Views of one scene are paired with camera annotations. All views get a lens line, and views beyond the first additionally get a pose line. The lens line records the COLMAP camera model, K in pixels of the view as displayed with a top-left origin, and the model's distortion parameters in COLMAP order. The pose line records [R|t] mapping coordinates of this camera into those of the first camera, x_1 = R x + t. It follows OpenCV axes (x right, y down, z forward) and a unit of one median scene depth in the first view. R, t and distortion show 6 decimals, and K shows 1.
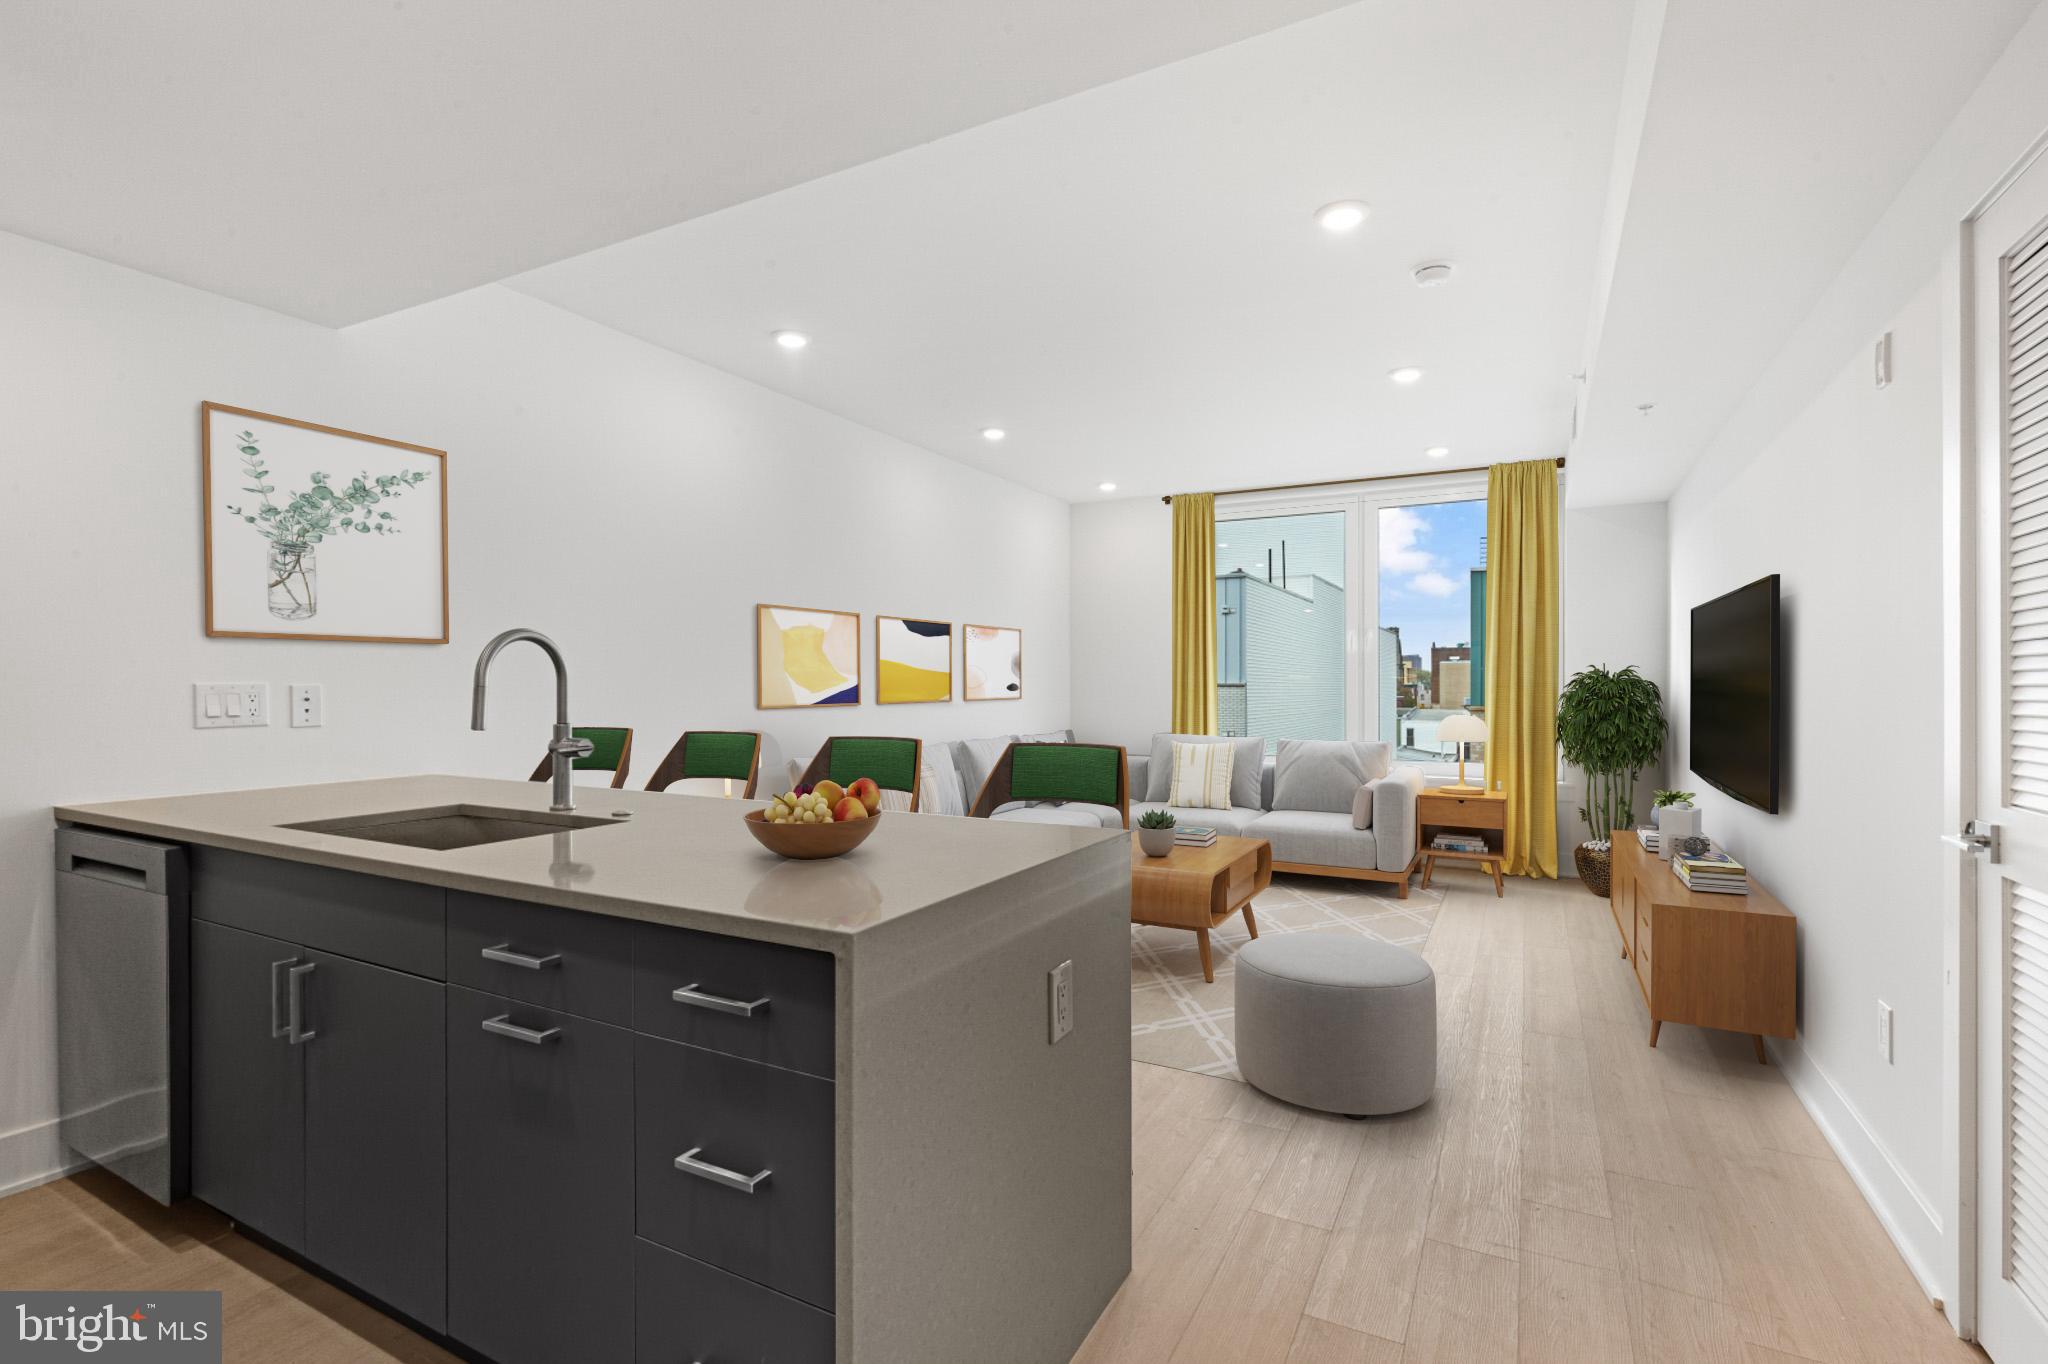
lens RADIAL K [[922.8, 0, 1026.6], [0, 922.8, 685.4], [0, 0, 1]] dist [0.001666, -0.000558]
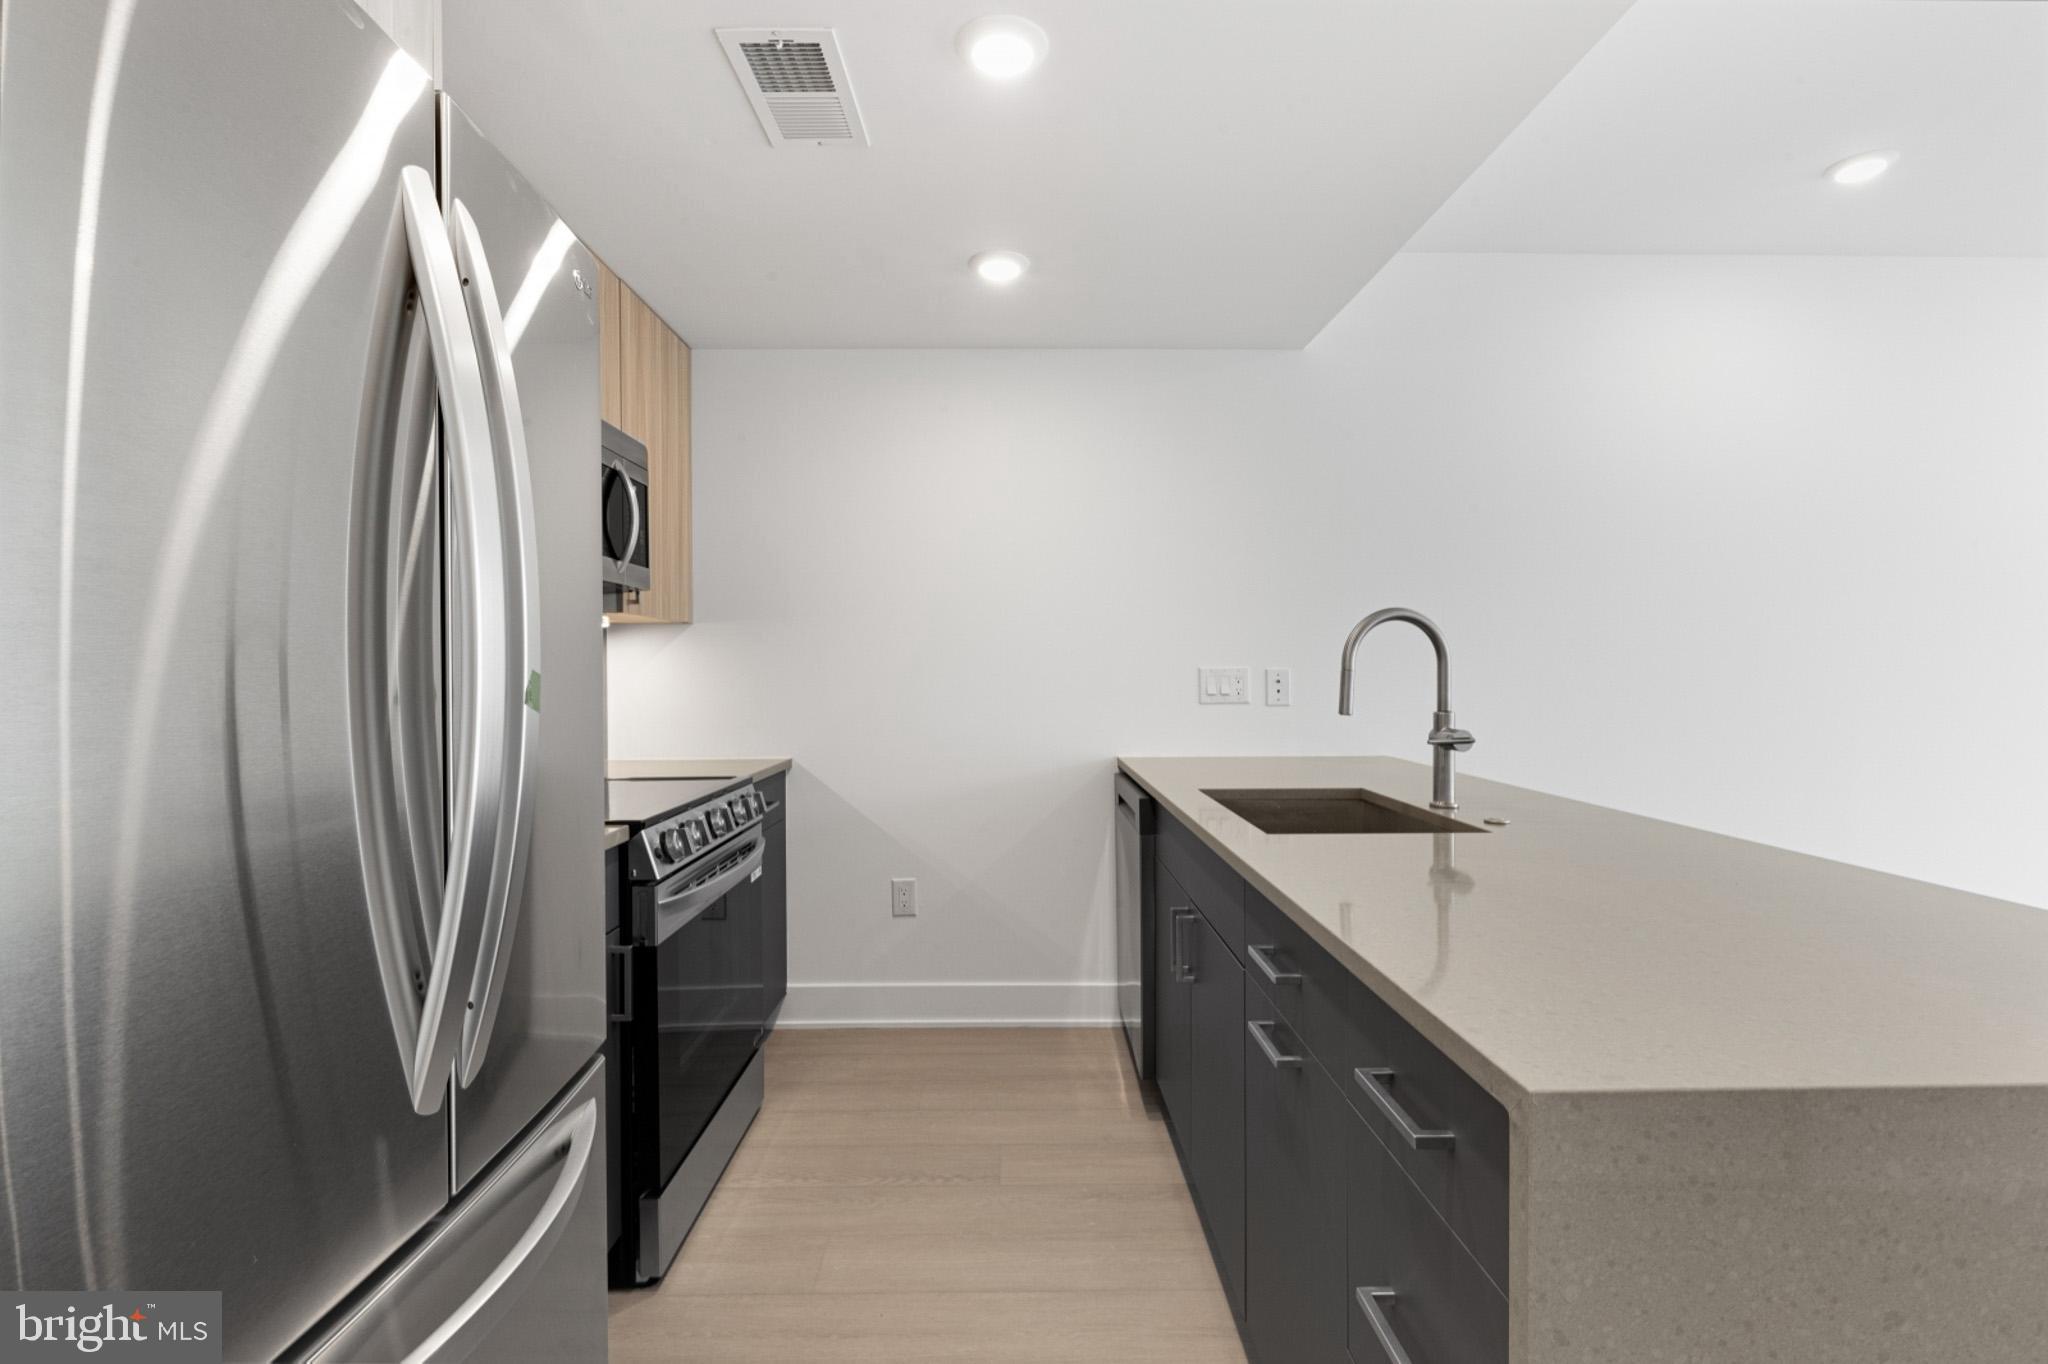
lens RADIAL K [[922.8, 0, 1027.4], [0, 922.8, 680.0], [0, 0, 1]] dist [0.001666, -0.000558]
pose [[0.493827, 0.010555, -0.869496, 0.077723], [-0.000797, 0.999931, 0.011686, 0.000349], [0.869560, -0.005078, 0.493801, 0.207081]]
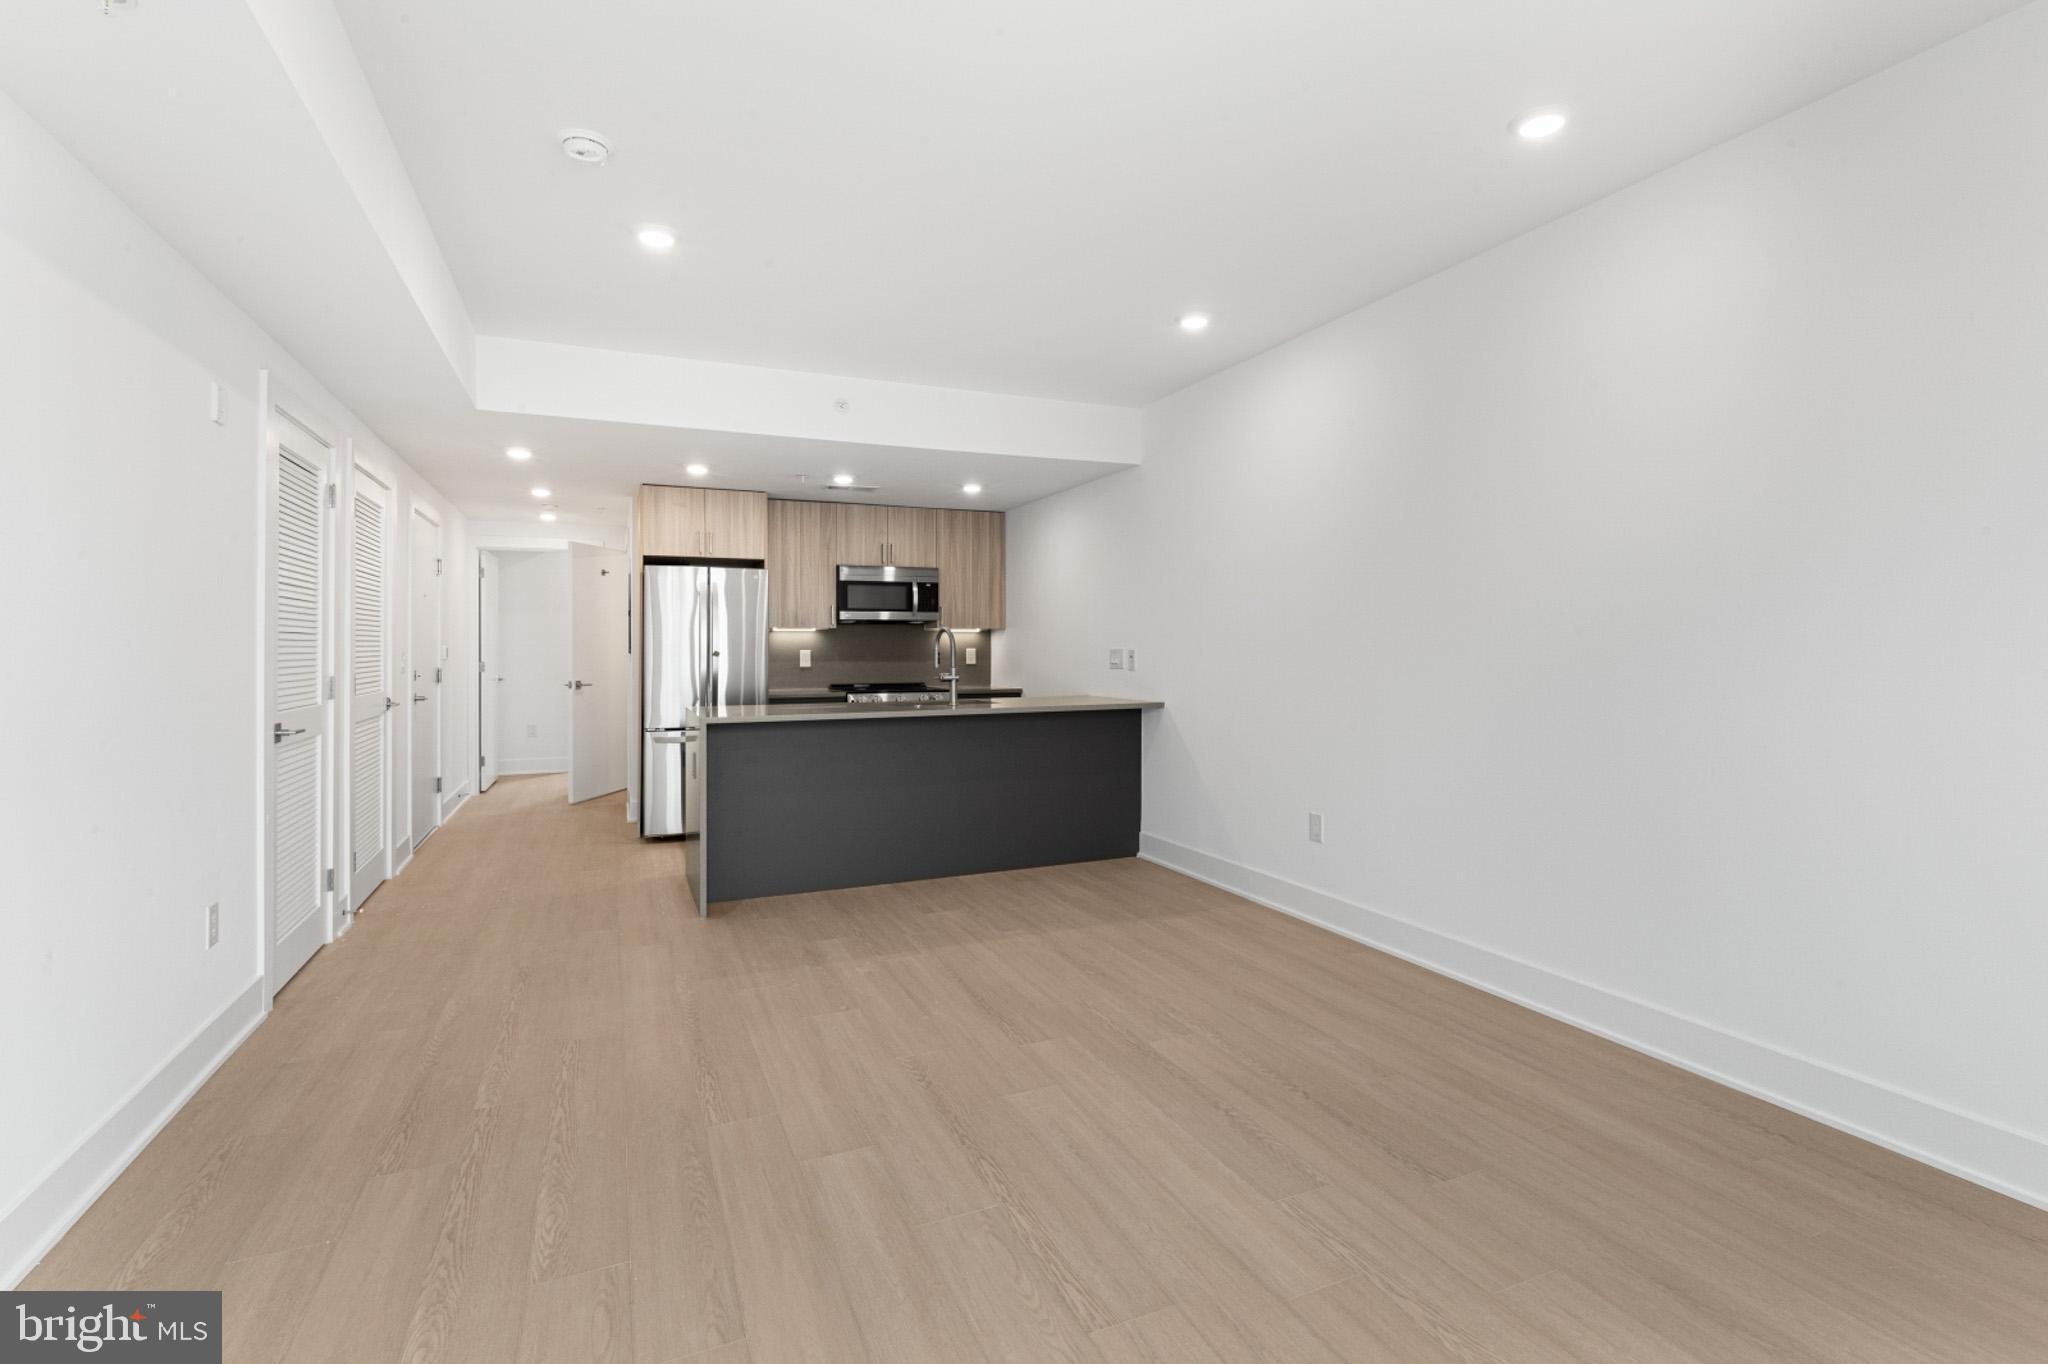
lens RADIAL K [[922.8, 0, 1034.1], [0, 922.8, 645.1], [0, 0, 1]] dist [0.001666, -0.000558]
pose [[-0.606899, 0.001664, -0.794777, 1.176477], [-0.001129, 0.999995, 0.002955, -0.020030], [0.794778, 0.002690, -0.606894, 2.554008]]
